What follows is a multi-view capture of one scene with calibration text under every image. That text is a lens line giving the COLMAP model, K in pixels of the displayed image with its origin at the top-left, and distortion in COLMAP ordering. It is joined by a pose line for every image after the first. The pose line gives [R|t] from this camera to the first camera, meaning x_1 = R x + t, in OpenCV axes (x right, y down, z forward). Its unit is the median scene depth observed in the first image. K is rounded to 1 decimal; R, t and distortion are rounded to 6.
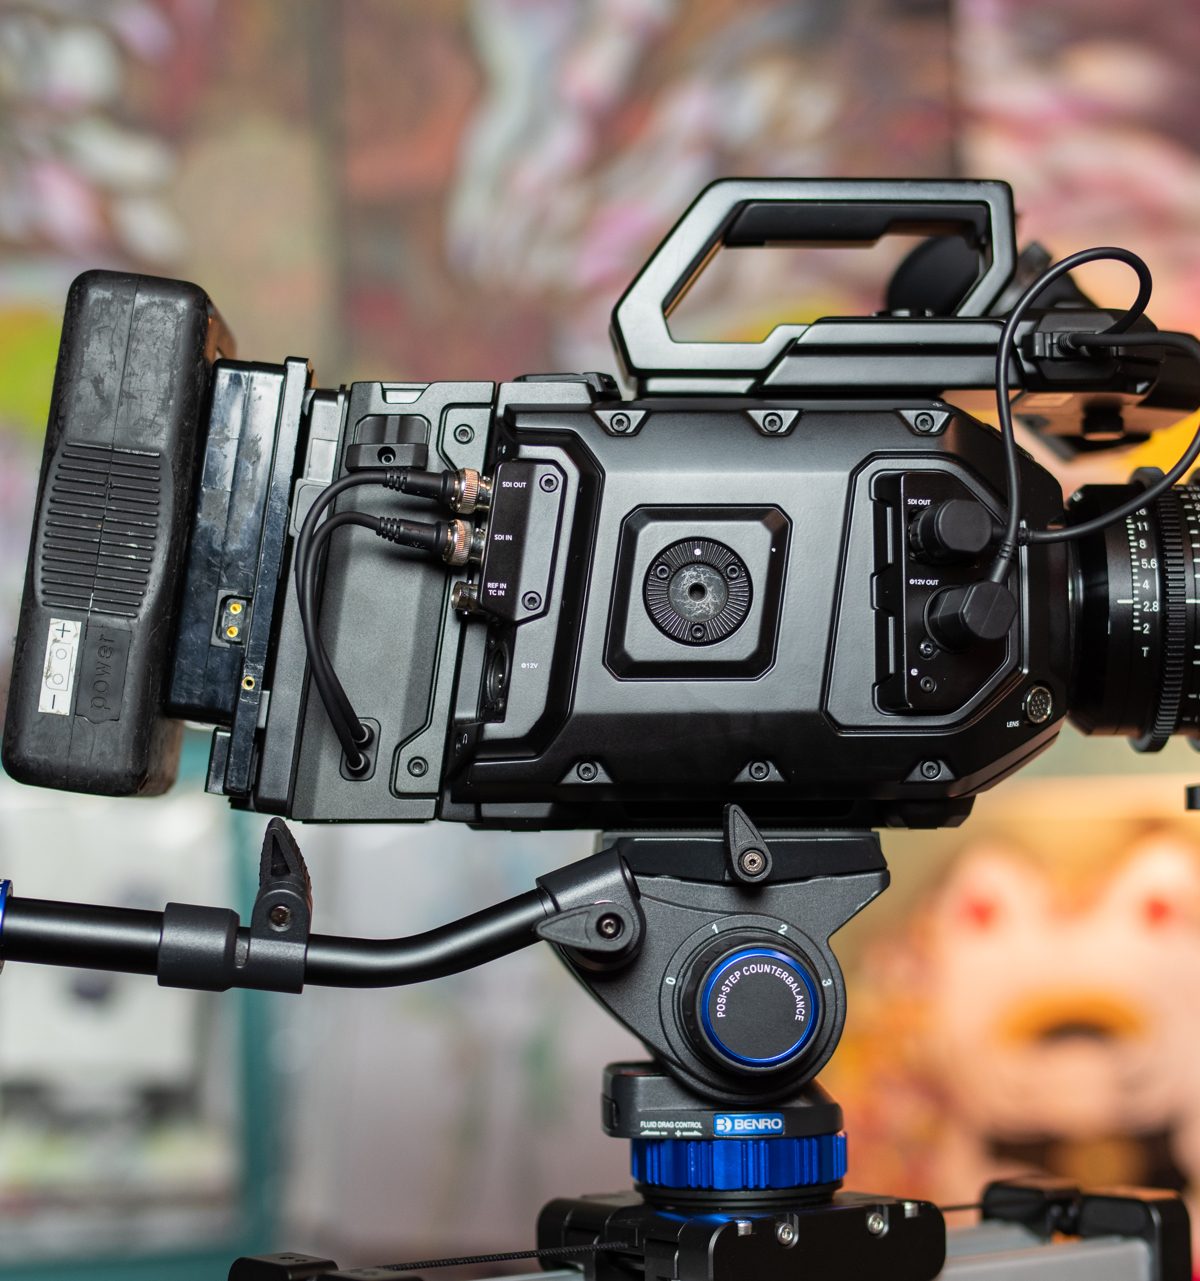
lens RADIAL K [[3199.7, 0, 599.7], [0, 3199.7, 641.3], [0, 0, 1]] dist [-0.129582, 0.000000]
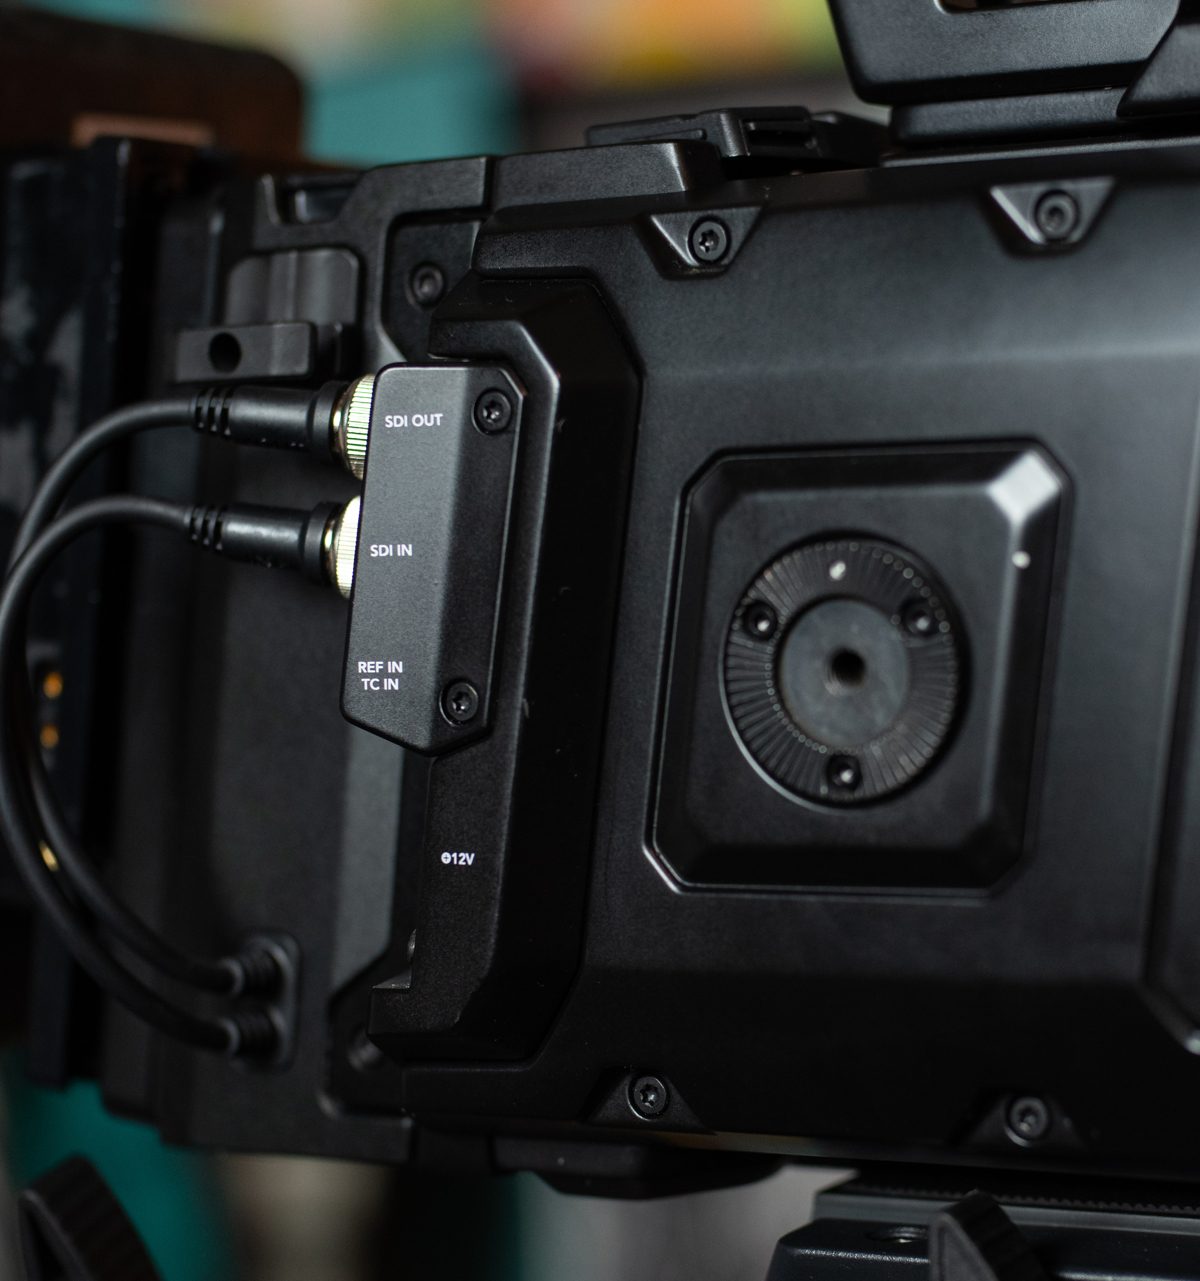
lens RADIAL K [[3199.7, 0, 600.2], [0, 3199.7, 640.8], [0, 0, 1]] dist [-0.129582, 0.000000]
pose [[0.871471, -0.007811, -0.490385, 0.194667], [0.064503, 0.993014, 0.098811, -0.059259], [0.486187, -0.117742, 0.865886, 0.641523]]
